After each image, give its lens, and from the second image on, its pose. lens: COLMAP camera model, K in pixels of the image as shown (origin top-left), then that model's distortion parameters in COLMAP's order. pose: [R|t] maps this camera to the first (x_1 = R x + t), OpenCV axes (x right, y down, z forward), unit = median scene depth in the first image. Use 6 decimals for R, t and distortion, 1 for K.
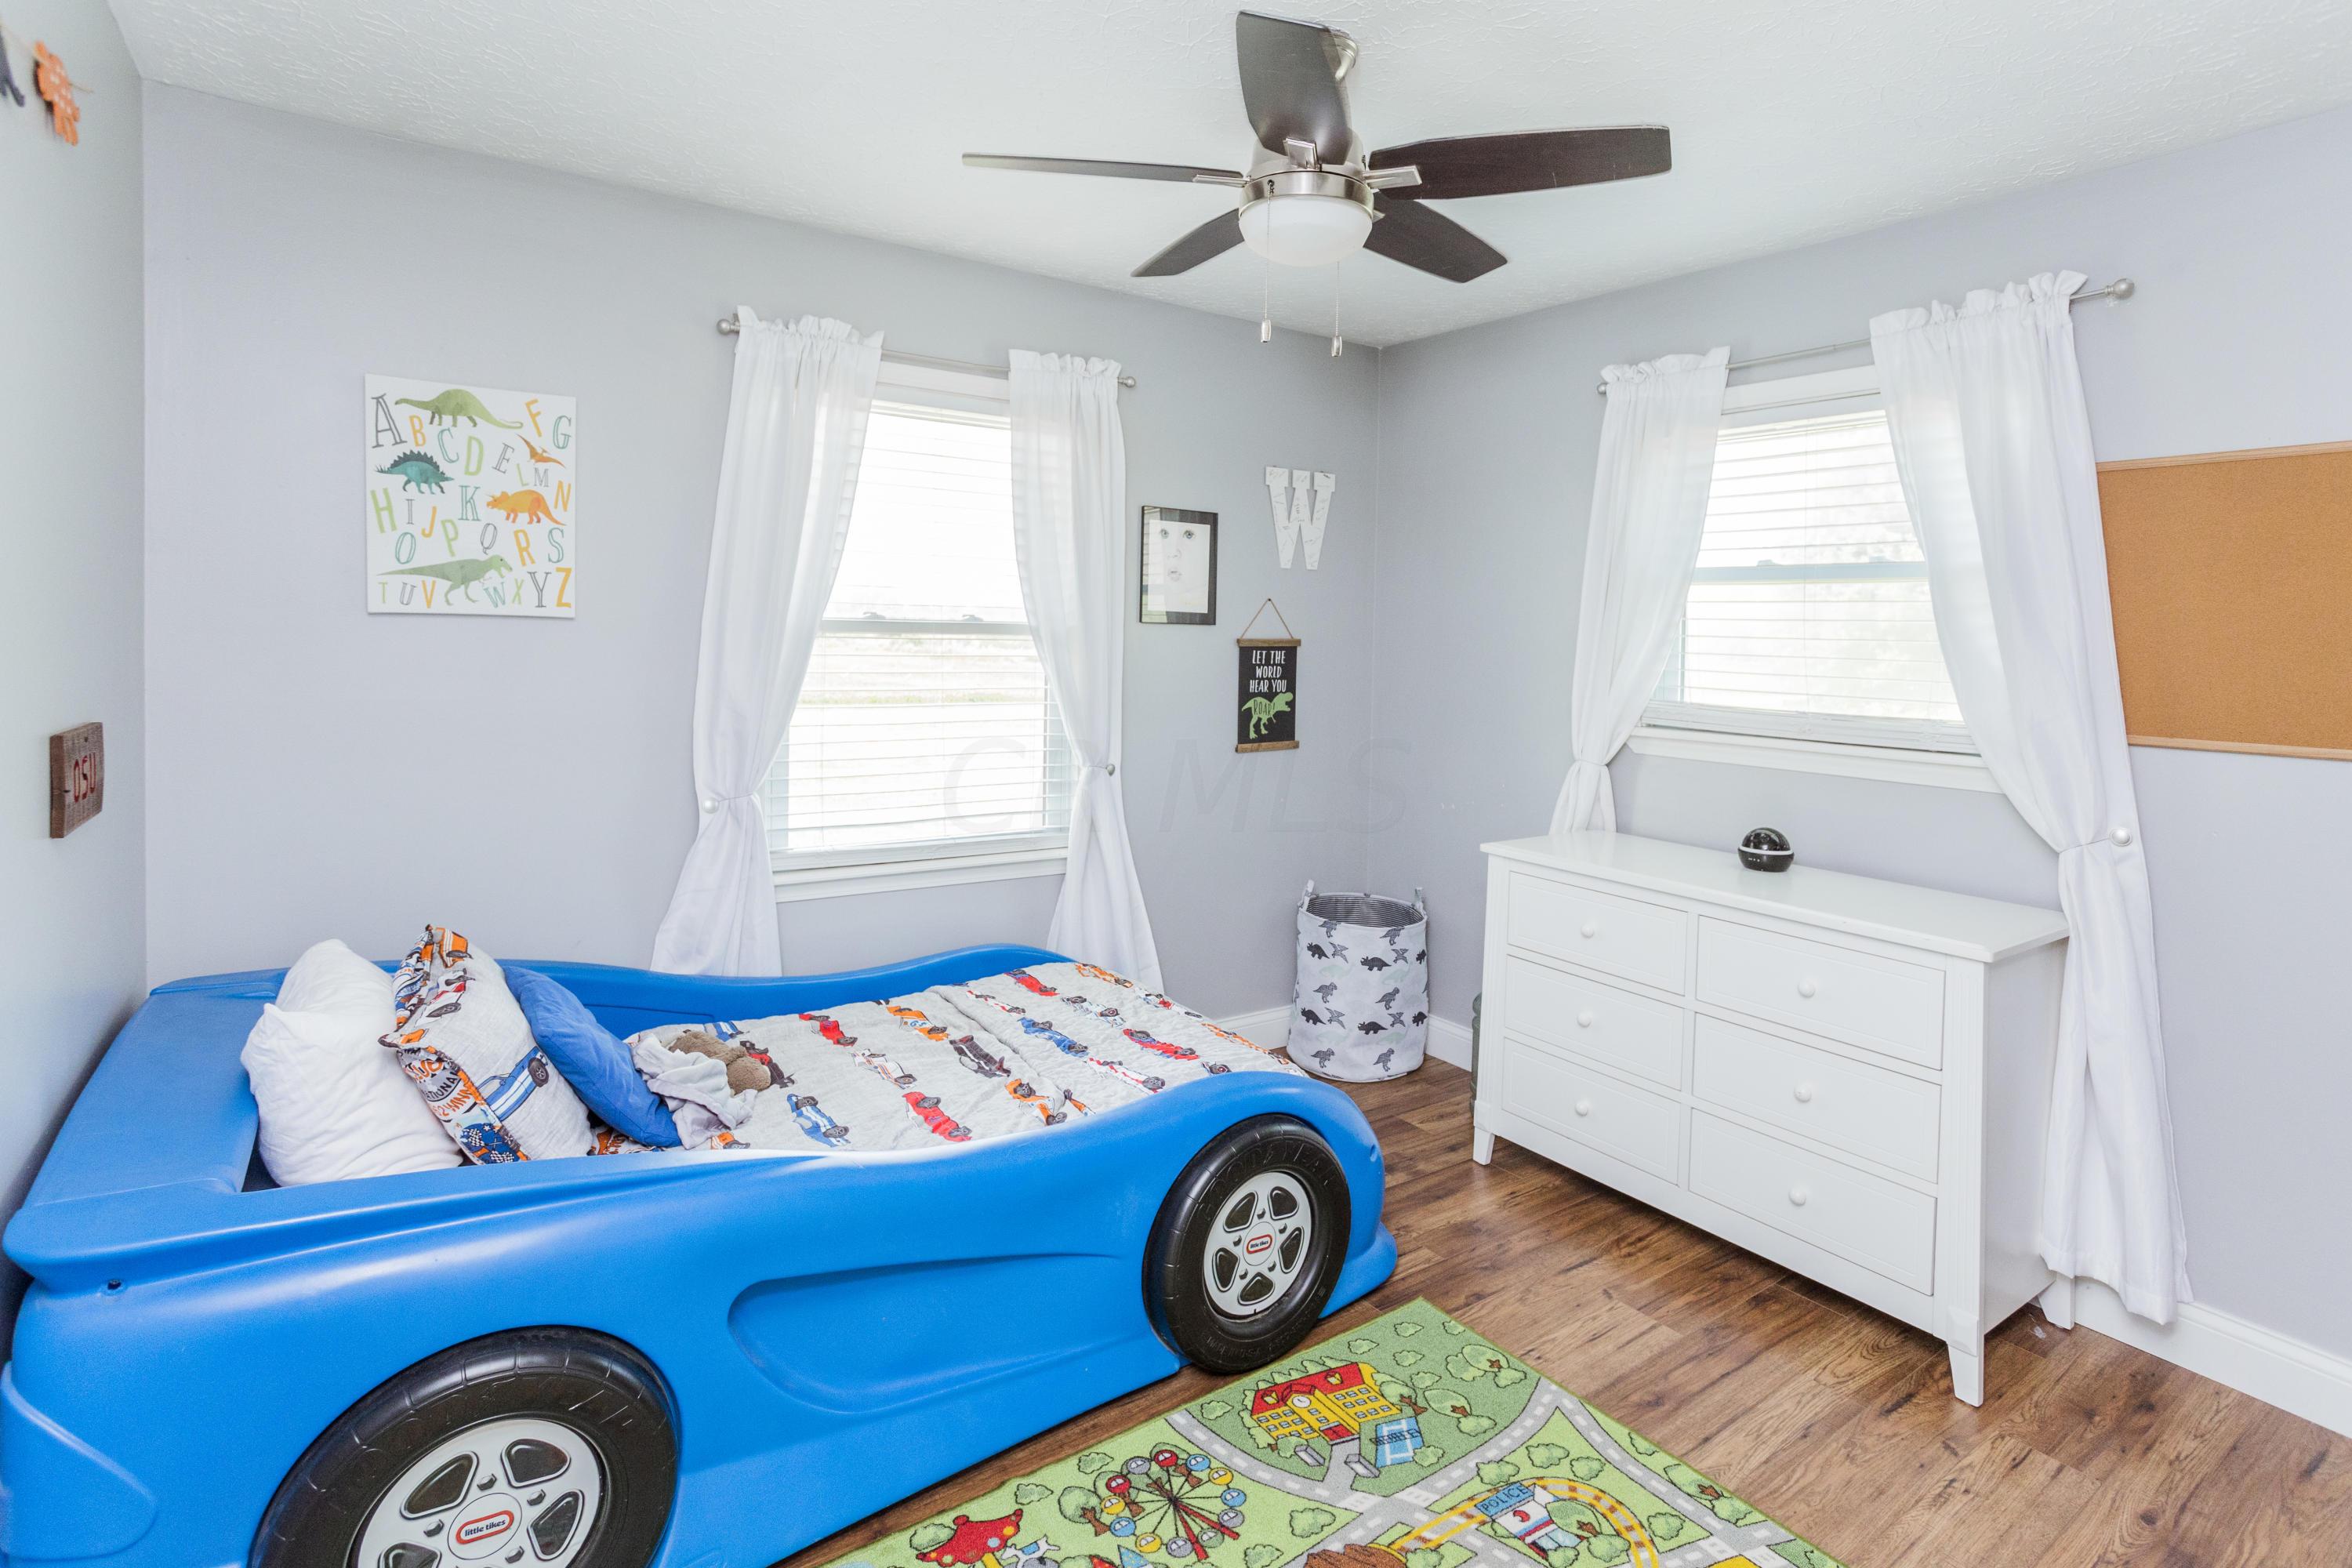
lens RADIAL K [[1184.9, 0, 1184.1], [0, 1184.9, 615.2], [0, 0, 1]] dist [-0.047246, 0.024185]
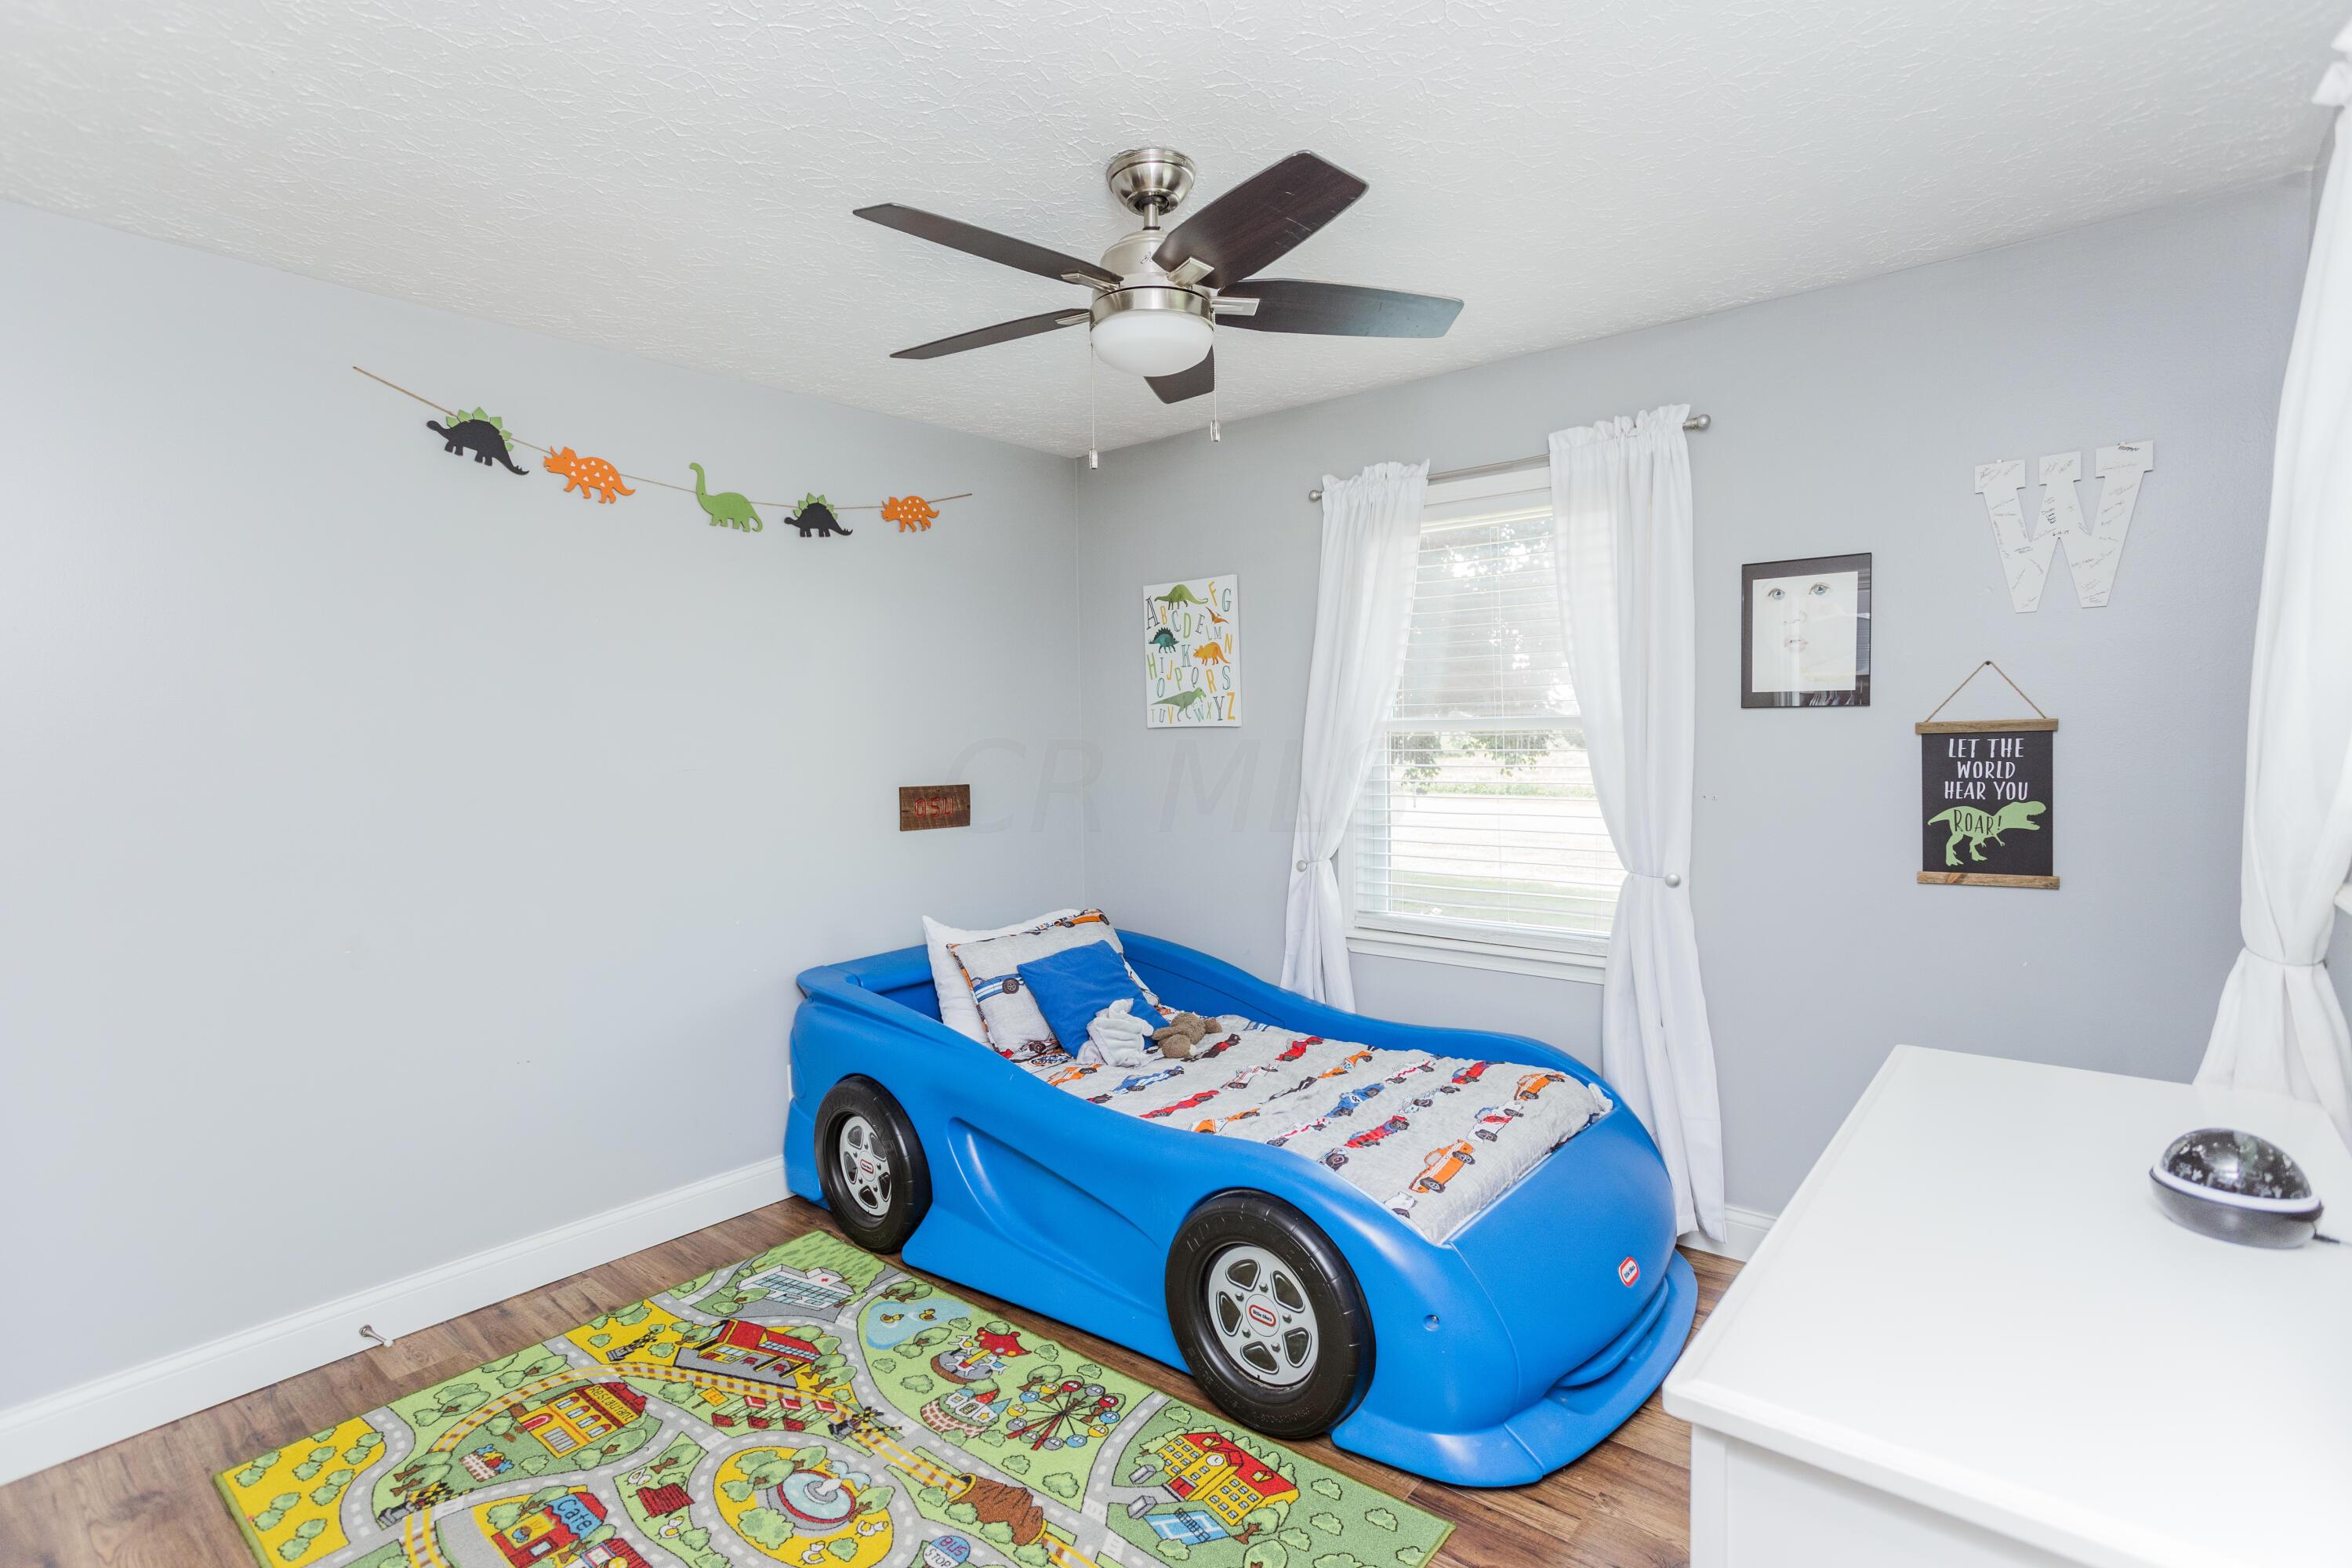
lens RADIAL K [[1137.2, 0, 1169.7], [0, 1137.2, 752.3], [0, 0, 1]] dist [-0.047429, 0.037384]
pose [[0.257670, -0.009799, -0.966183, 0.860043], [0.034004, 0.999421, -0.001067, 0.034454], [0.965634, -0.032579, 0.257854, 0.583838]]
